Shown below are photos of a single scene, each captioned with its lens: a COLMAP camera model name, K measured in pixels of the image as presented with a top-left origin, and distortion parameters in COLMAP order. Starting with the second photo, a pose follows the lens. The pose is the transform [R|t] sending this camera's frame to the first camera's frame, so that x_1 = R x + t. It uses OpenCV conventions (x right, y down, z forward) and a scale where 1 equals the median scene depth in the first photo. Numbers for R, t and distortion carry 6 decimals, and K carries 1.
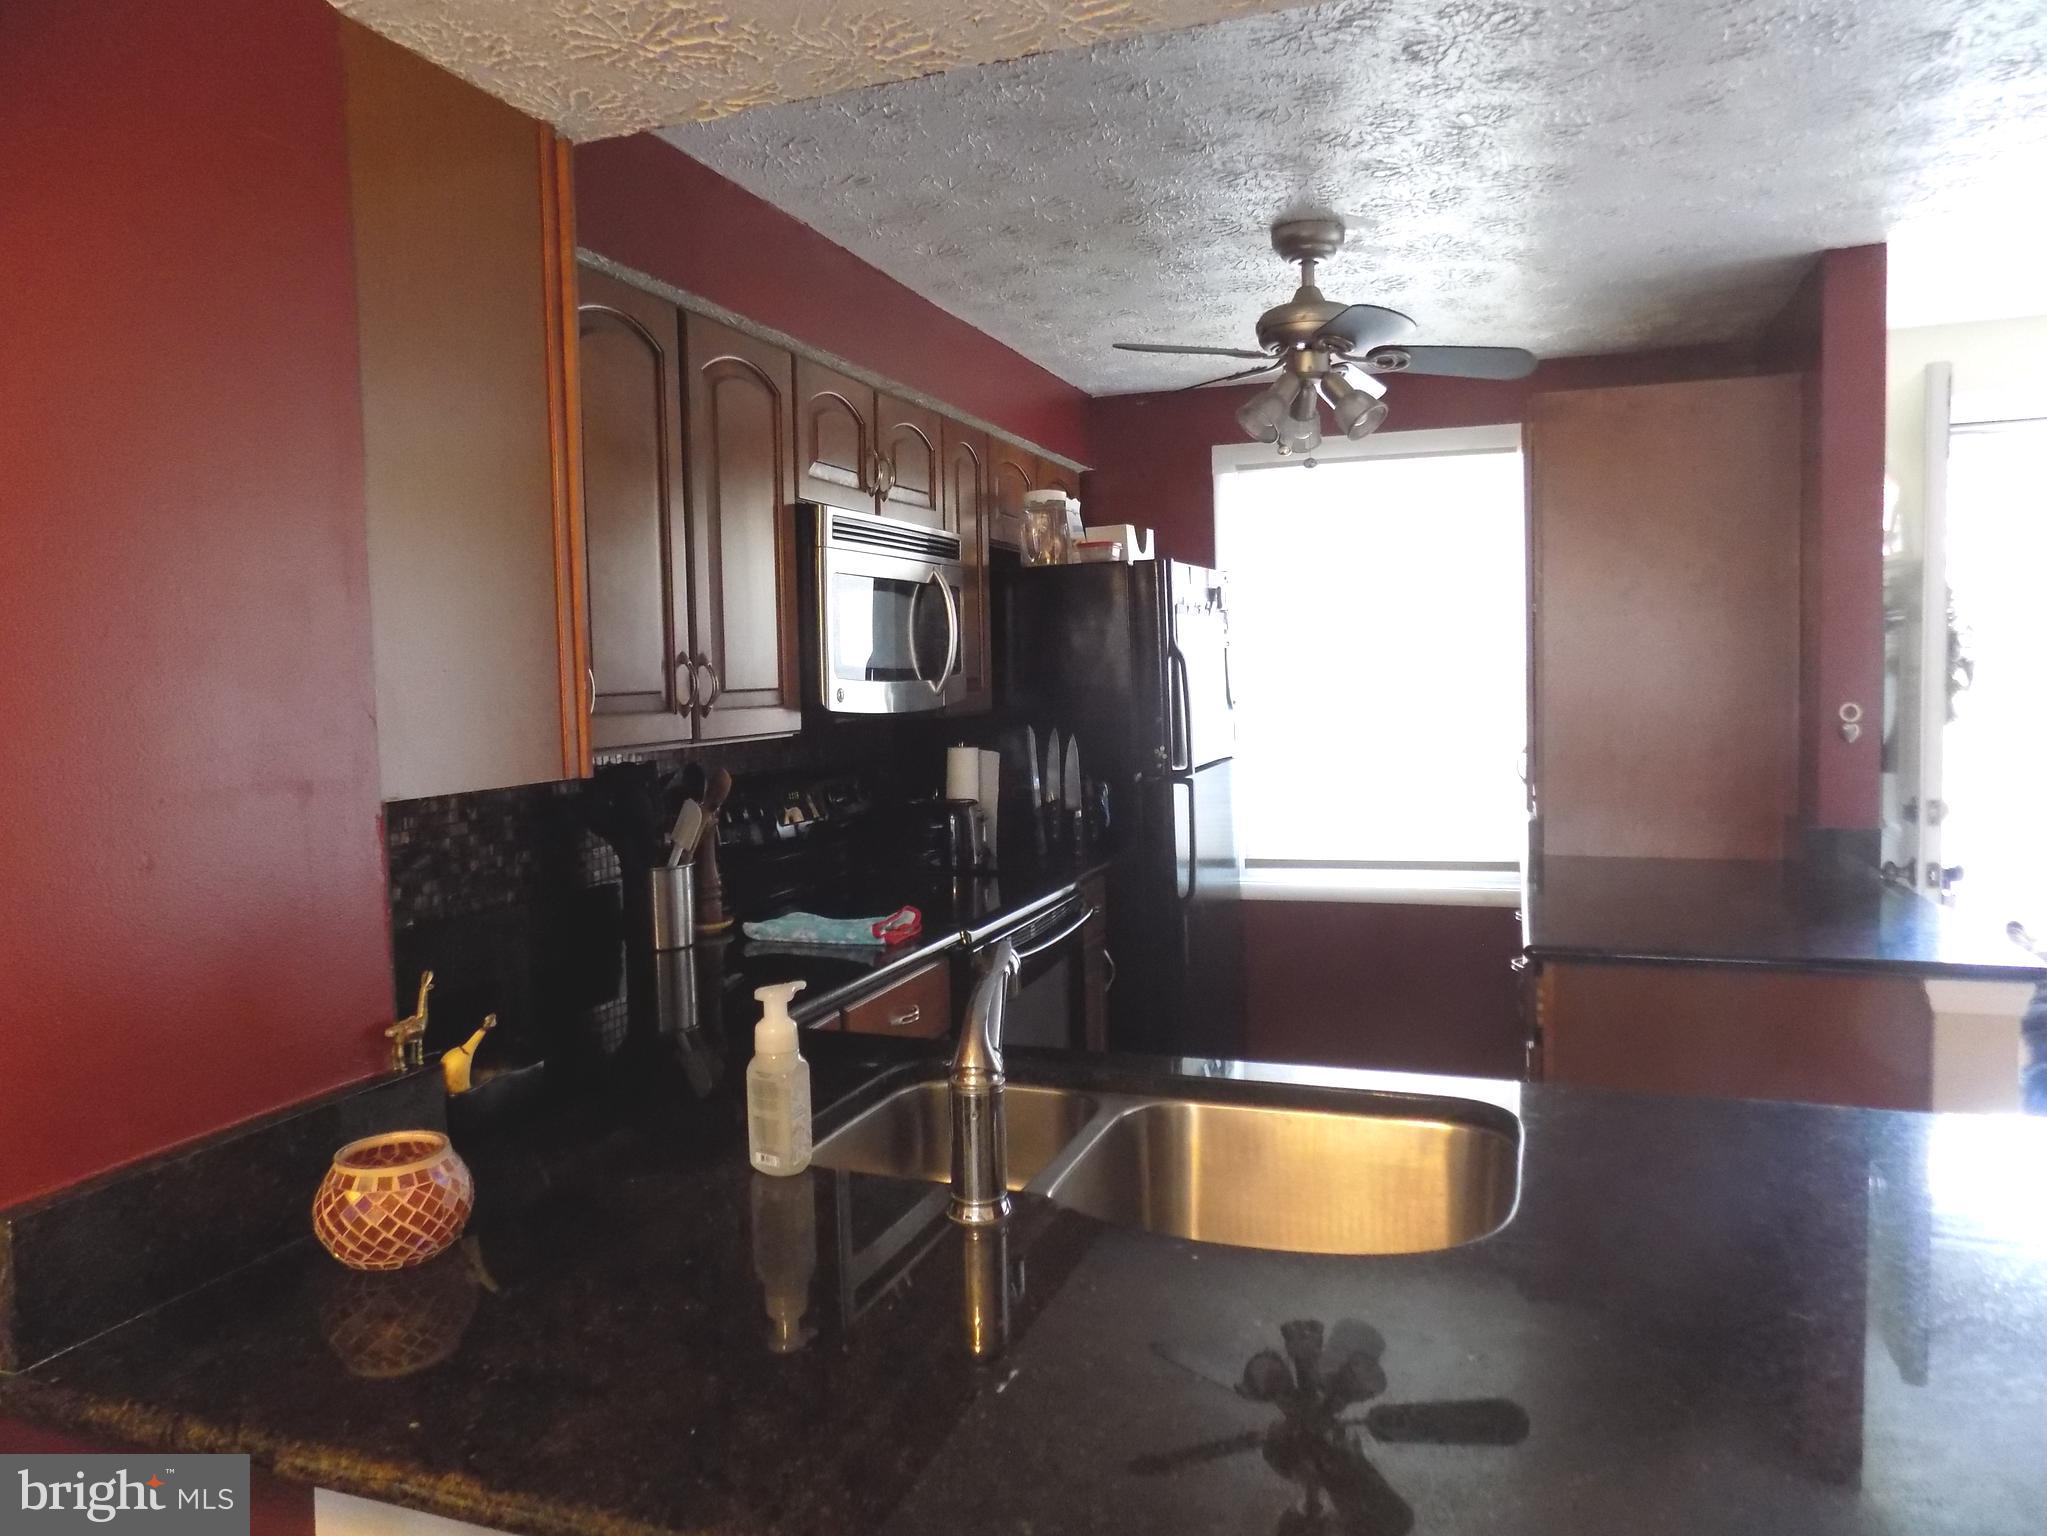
lens RADIAL K [[1372.3, 0, 1033.9], [0, 1372.3, 757.5], [0, 0, 1]] dist [-0.077491, 0.070072]
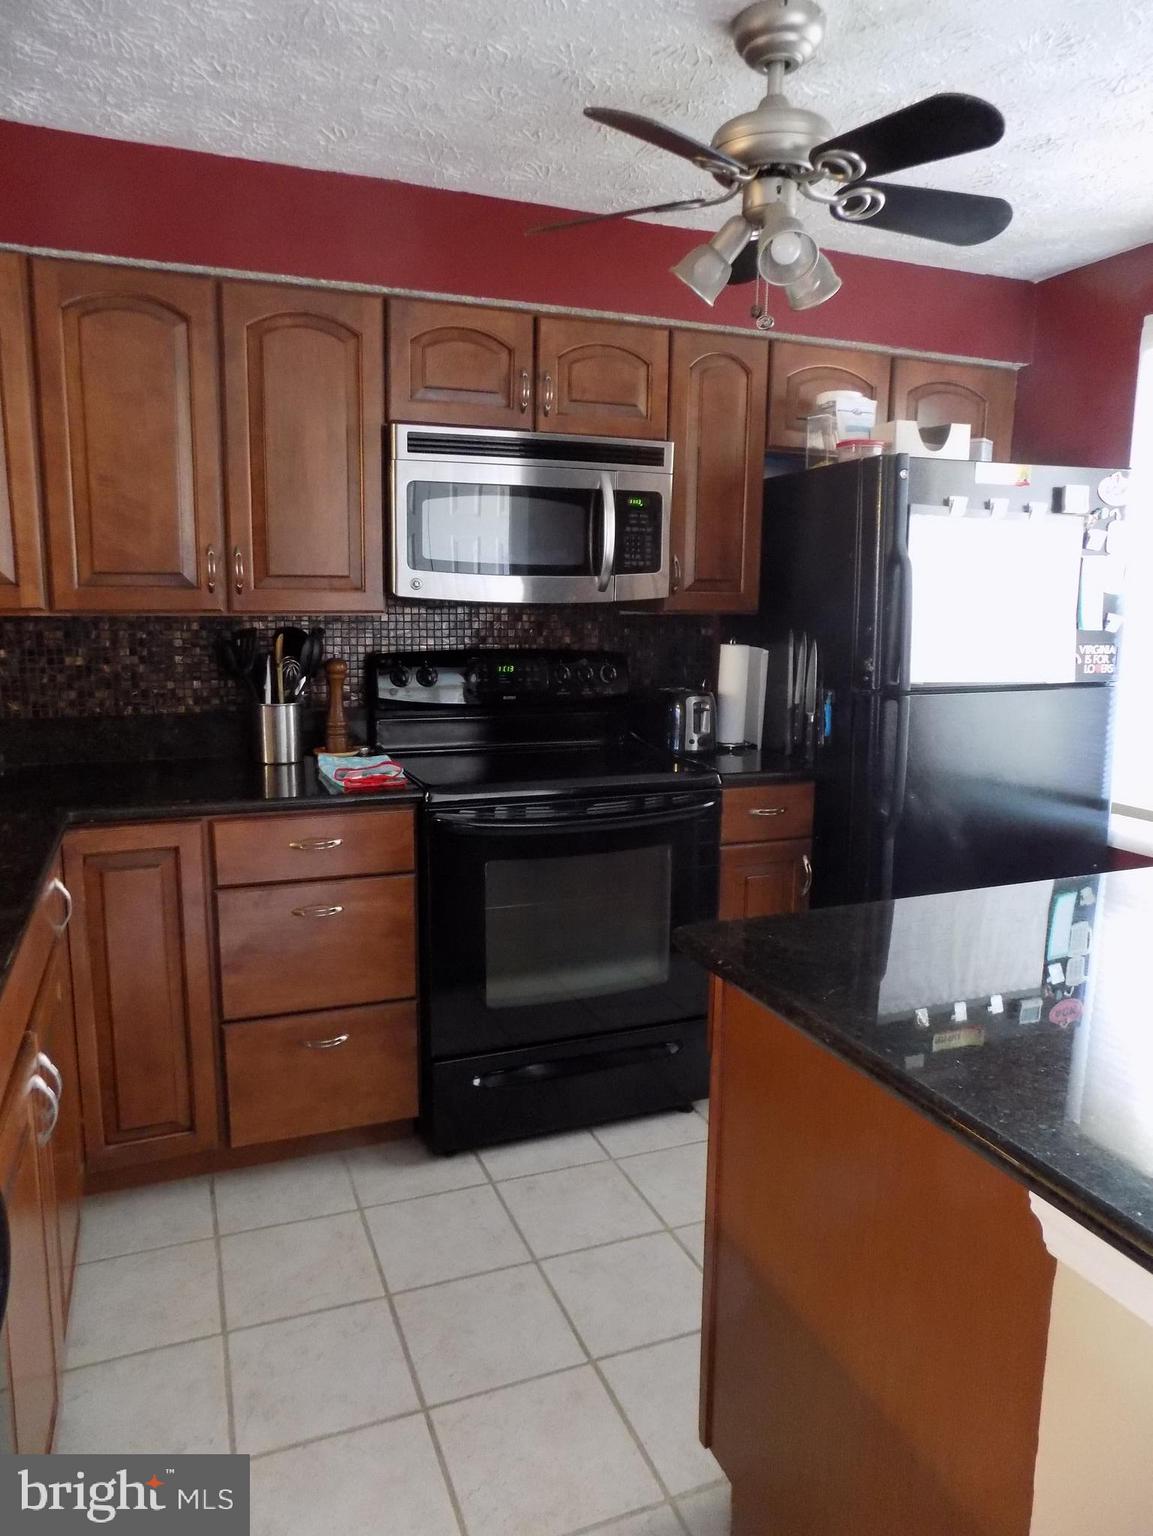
lens RADIAL K [[1038.2, 0, 570.2], [0, 1038.2, 755.9], [0, 0, 1]] dist [-0.060762, 0.080213]
pose [[0.656638, 0.155226, -0.738059, 0.751972], [-0.075112, 0.987185, 0.140796, -0.040299], [0.750456, -0.037015, 0.659883, 0.572045]]
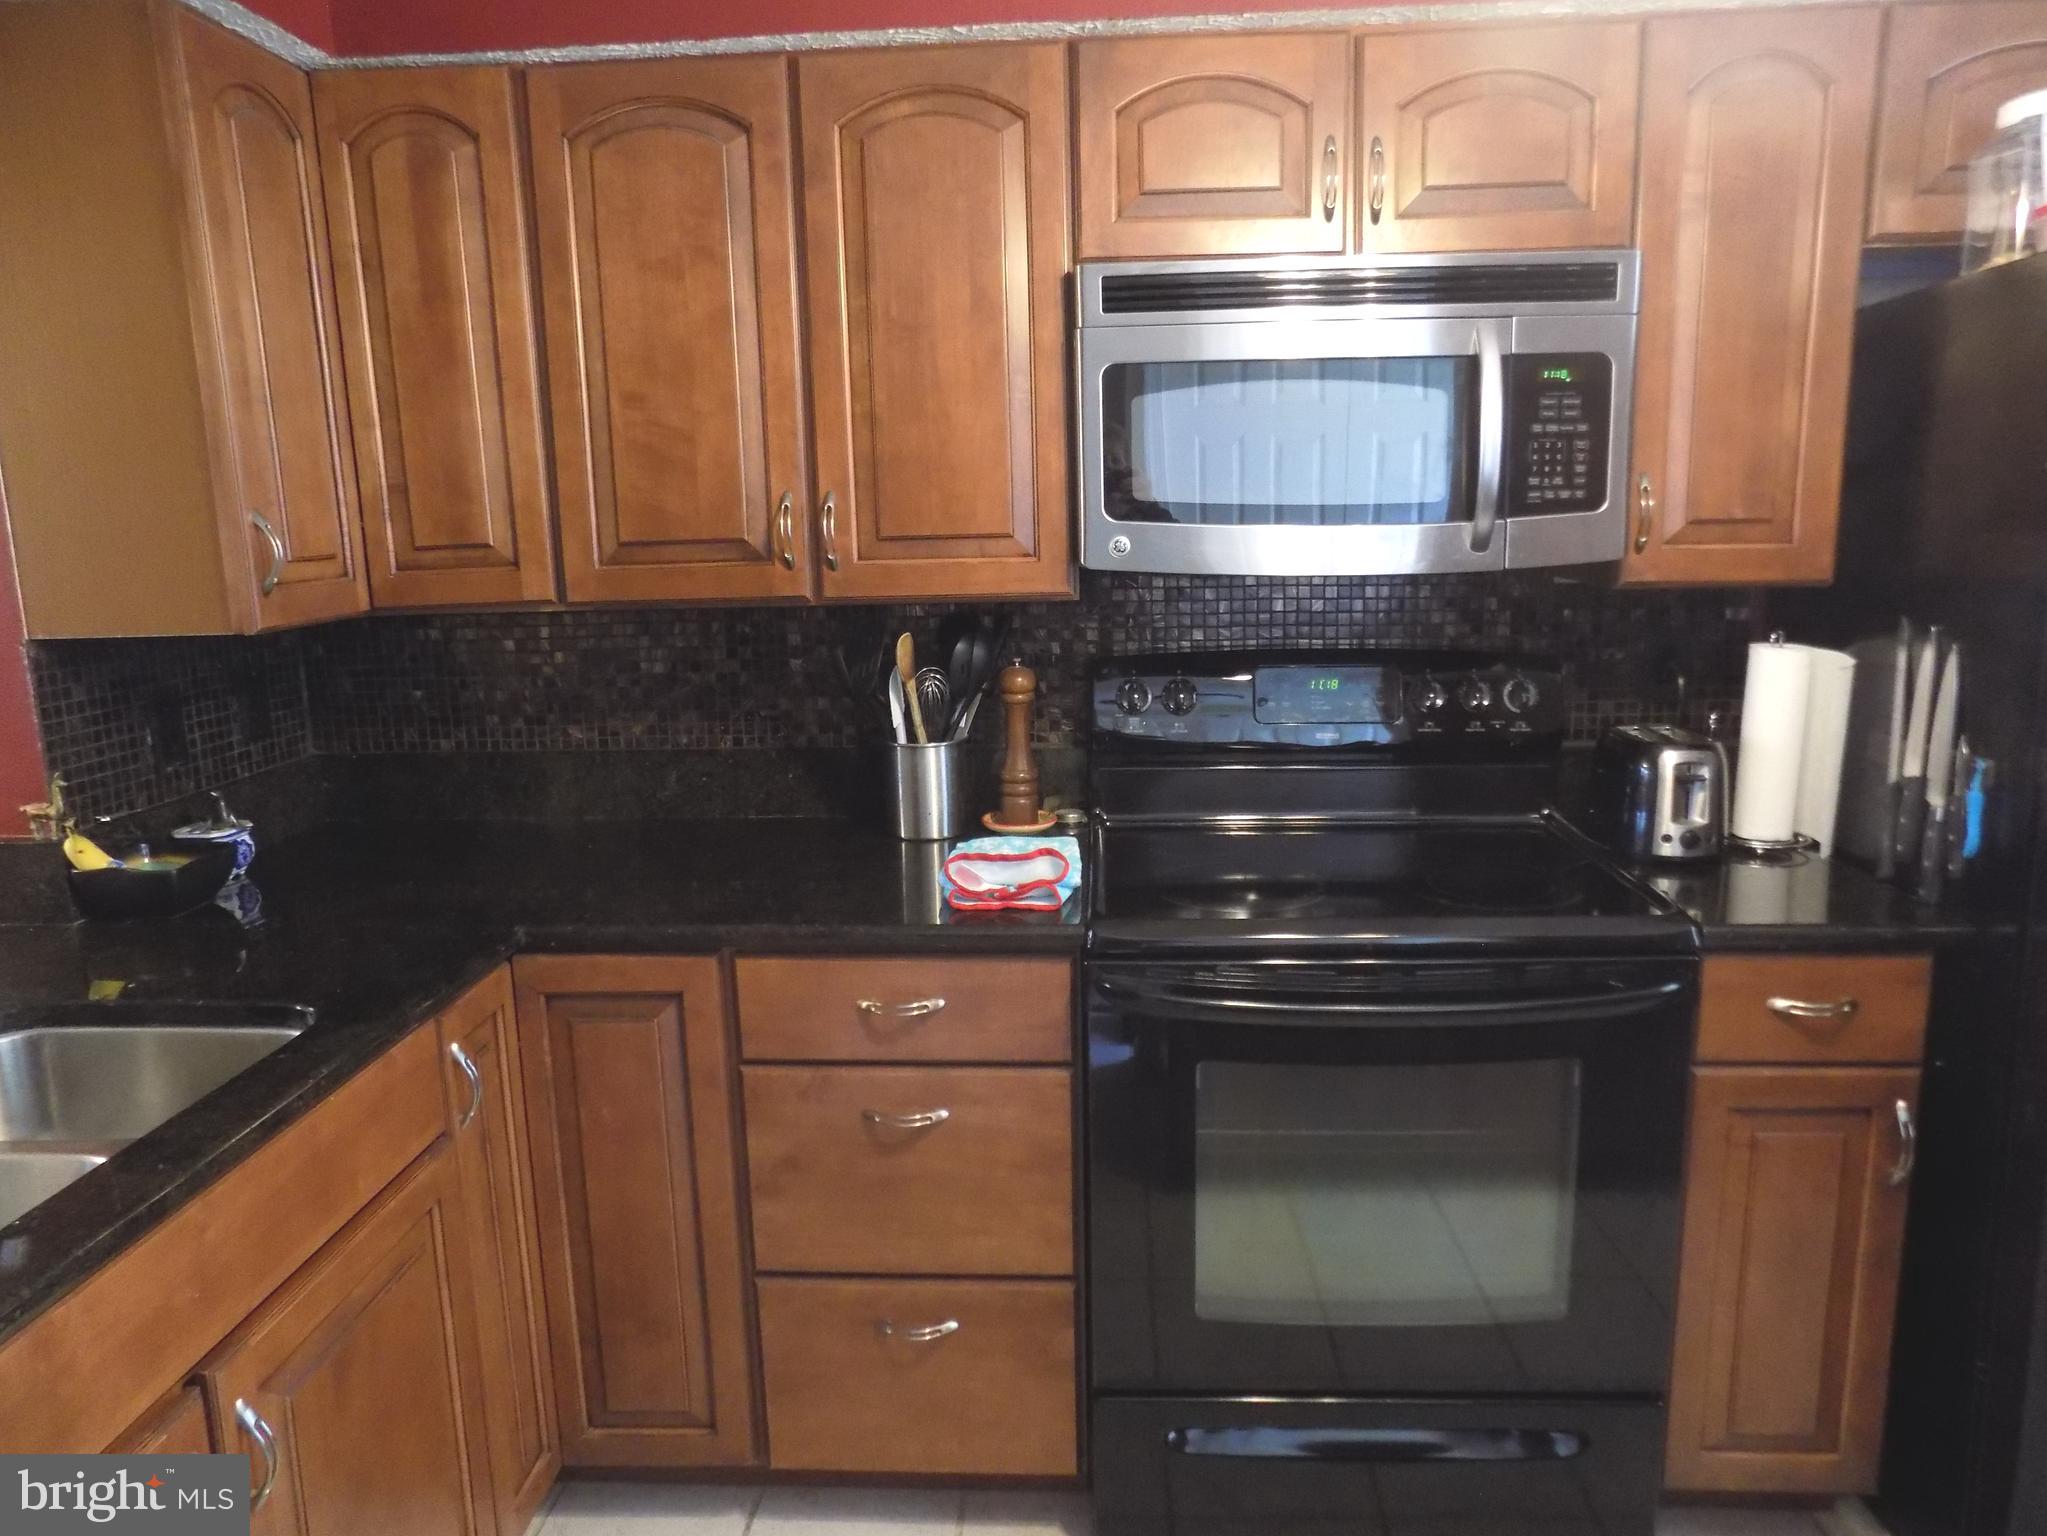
lens RADIAL K [[1372.3, 0, 1033.9], [0, 1372.3, 757.5], [0, 0, 1]] dist [-0.077491, 0.070072]
pose [[0.284266, 0.197275, -0.938230, 0.590816], [-0.043402, 0.980246, 0.192960, -0.083850], [0.957762, -0.014131, 0.287213, 0.883096]]
